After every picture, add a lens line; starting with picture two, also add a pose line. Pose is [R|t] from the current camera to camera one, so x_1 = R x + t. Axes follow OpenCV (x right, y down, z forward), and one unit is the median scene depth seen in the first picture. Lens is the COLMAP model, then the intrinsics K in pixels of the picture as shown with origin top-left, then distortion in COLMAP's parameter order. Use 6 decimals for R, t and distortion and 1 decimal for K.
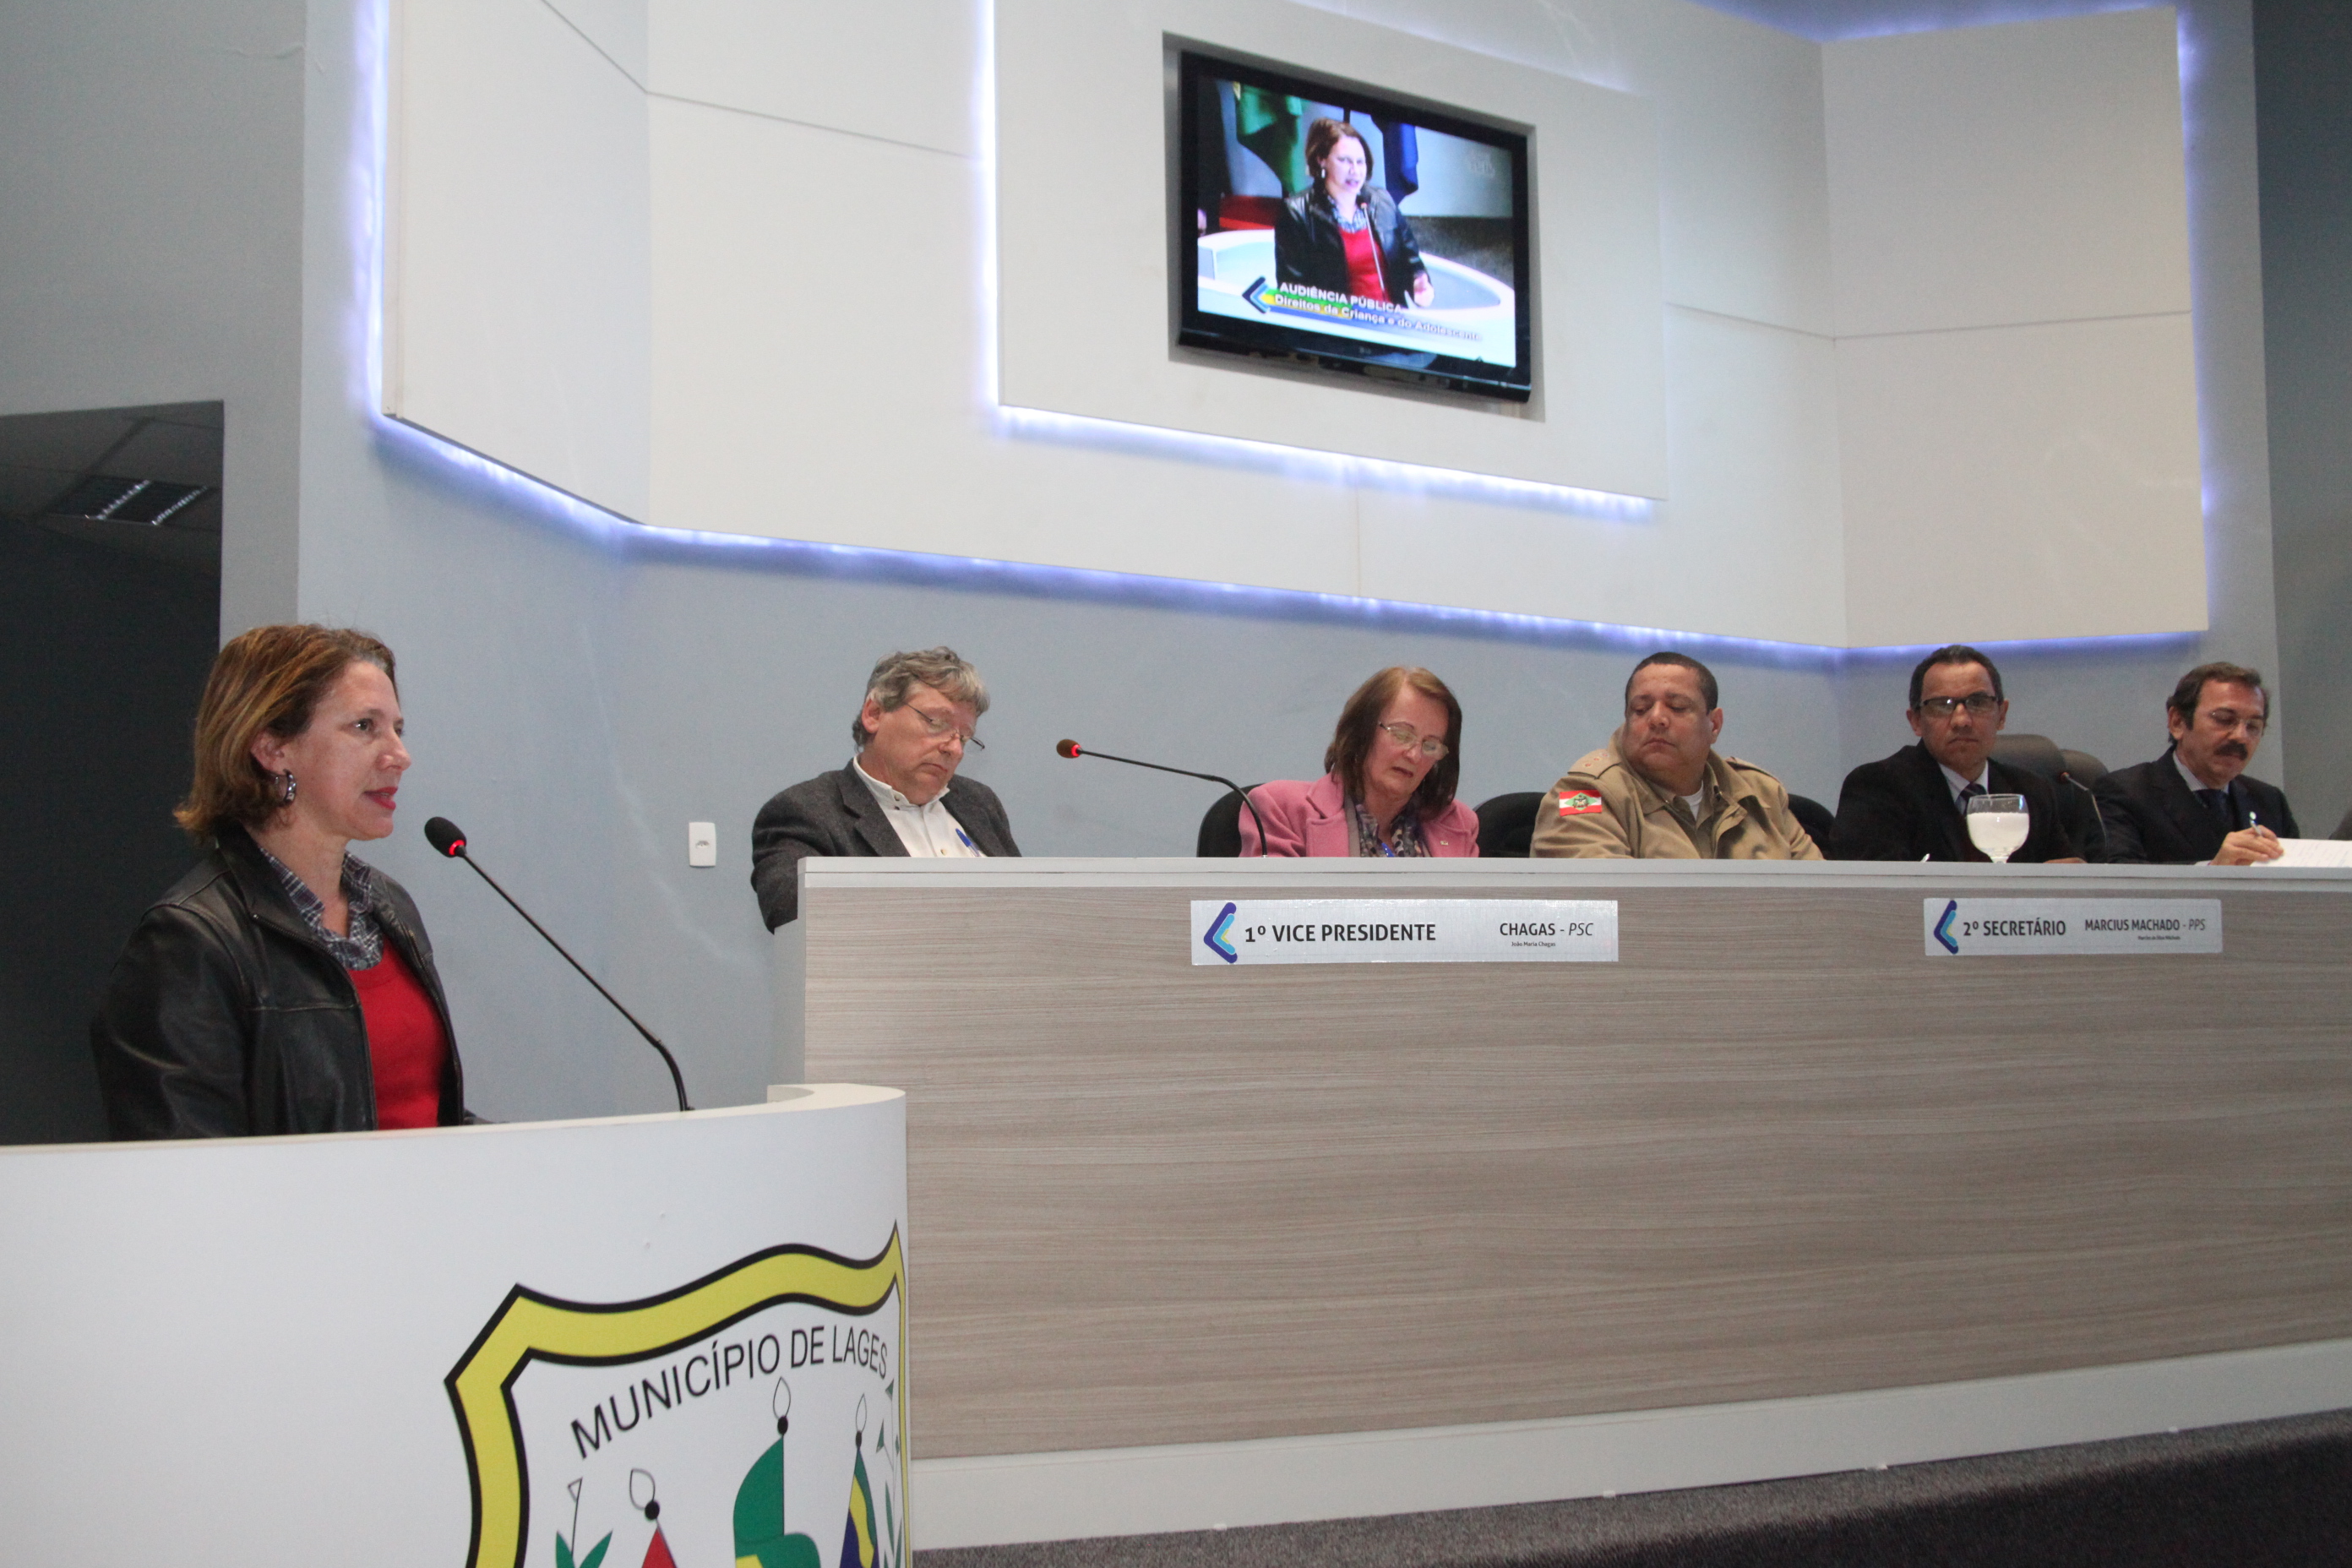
lens RADIAL K [[2533.7, 0, 1187.5], [0, 2533.7, 787.7], [0, 0, 1]] dist [-0.019595, 0.000000]
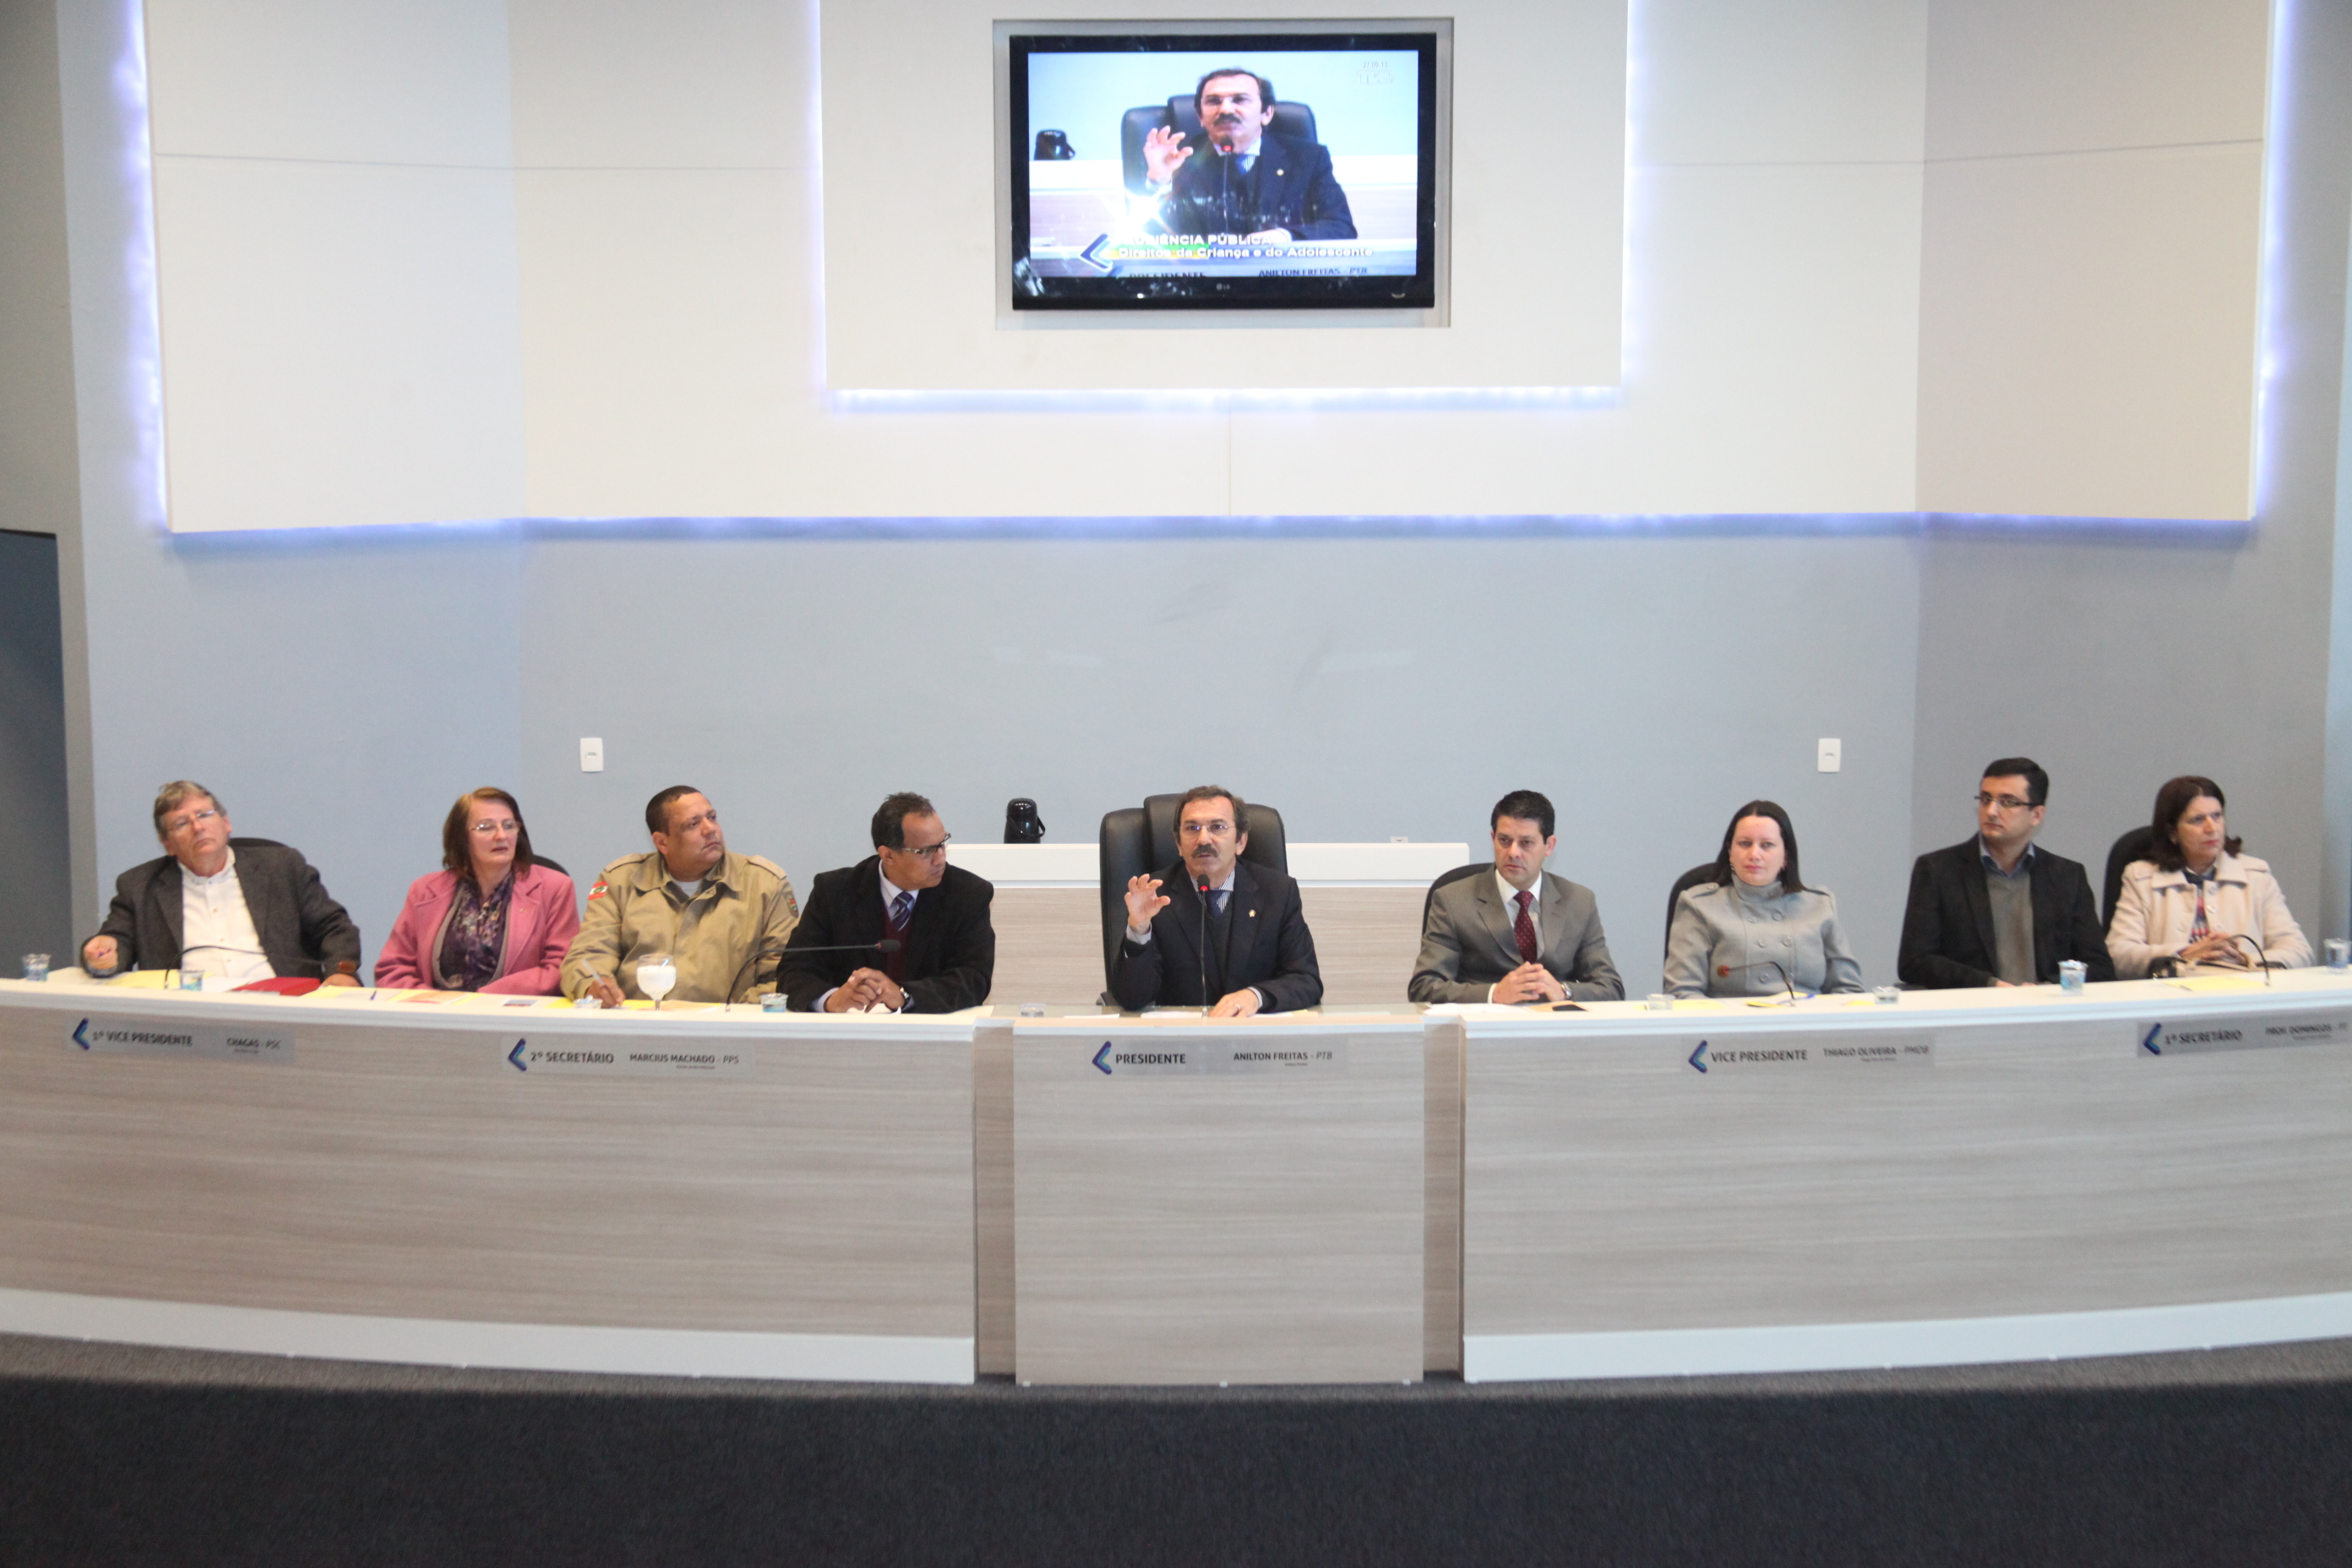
lens RADIAL K [[3688.5, 0, 1191.5], [0, 3688.5, 872.5], [0, 0, 1]] dist [0.173168, 0.000000]
pose [[0.810865, 0.101266, -0.576406, 1.955700], [0.037451, 0.973918, 0.223788, -0.559395], [0.584034, -0.203049, 0.785923, -0.576560]]
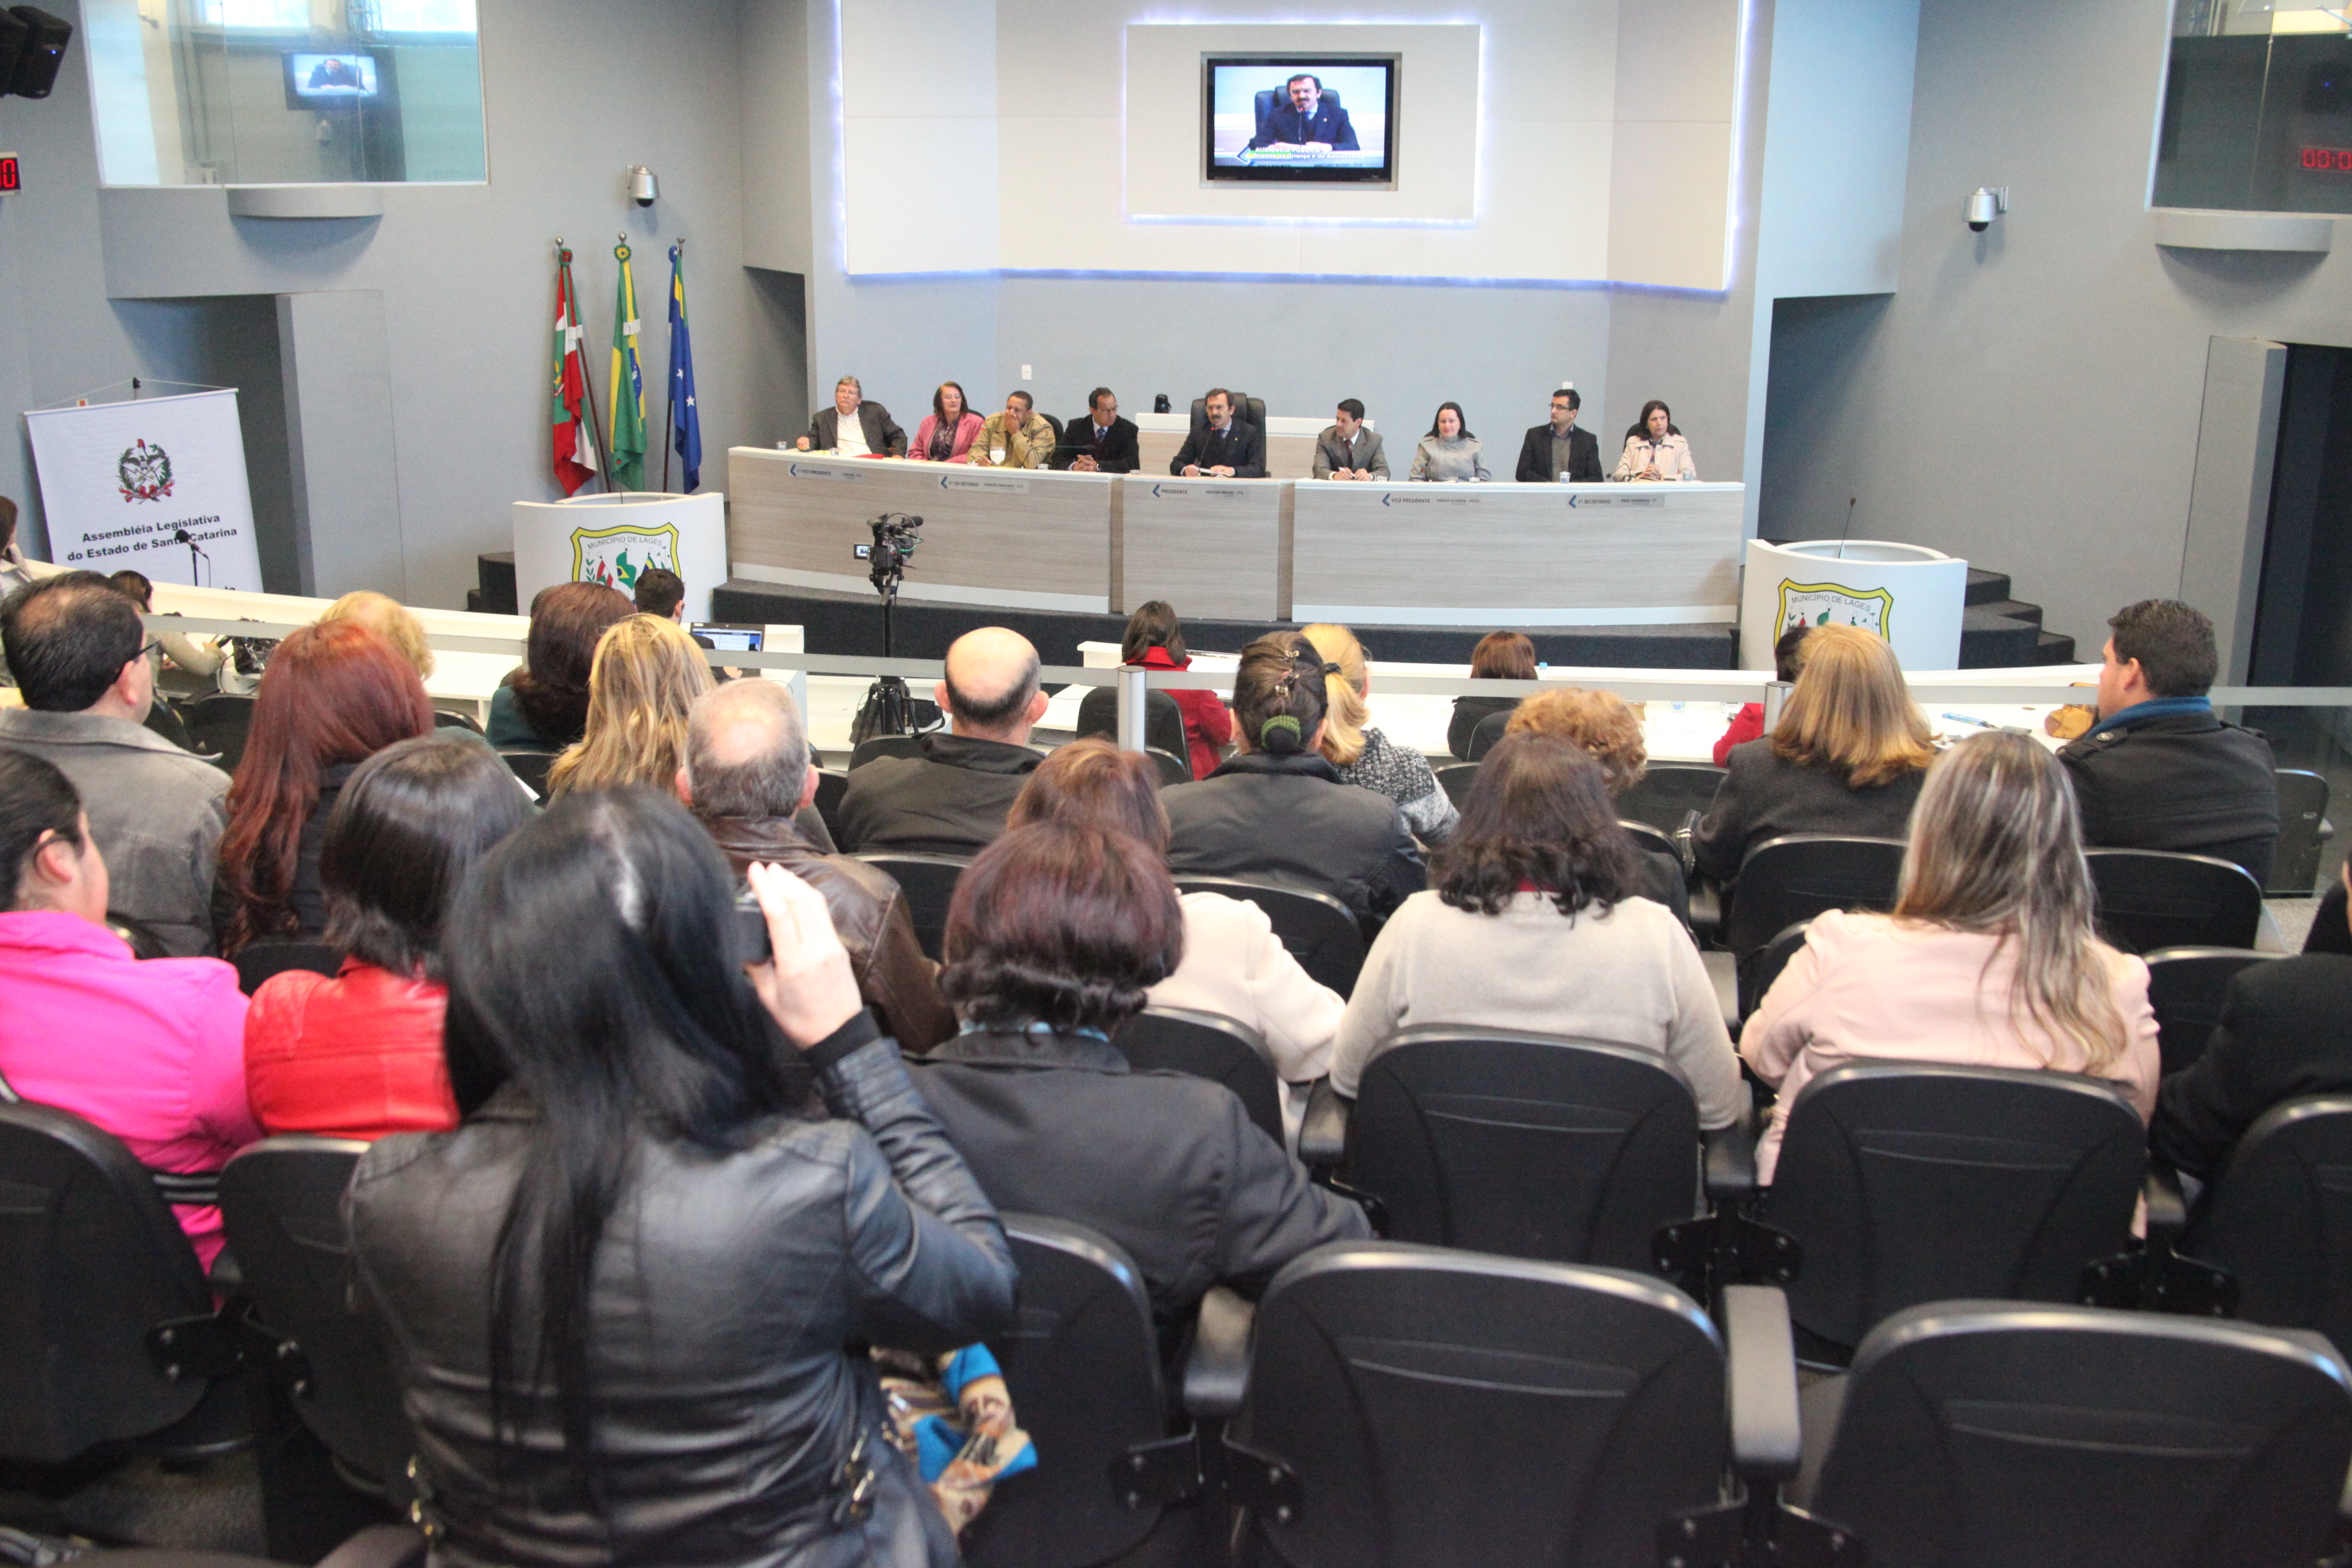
lens RADIAL K [[2533.7, 0, 1231.6], [0, 2533.7, 831.2], [0, 0, 1]] dist [-0.019595, 0.000000]
pose [[0.692918, 0.223976, -0.685346, 3.615709], [0.040017, 0.937117, 0.346715, -0.836670], [0.719905, -0.267670, 0.640382, -1.516578]]
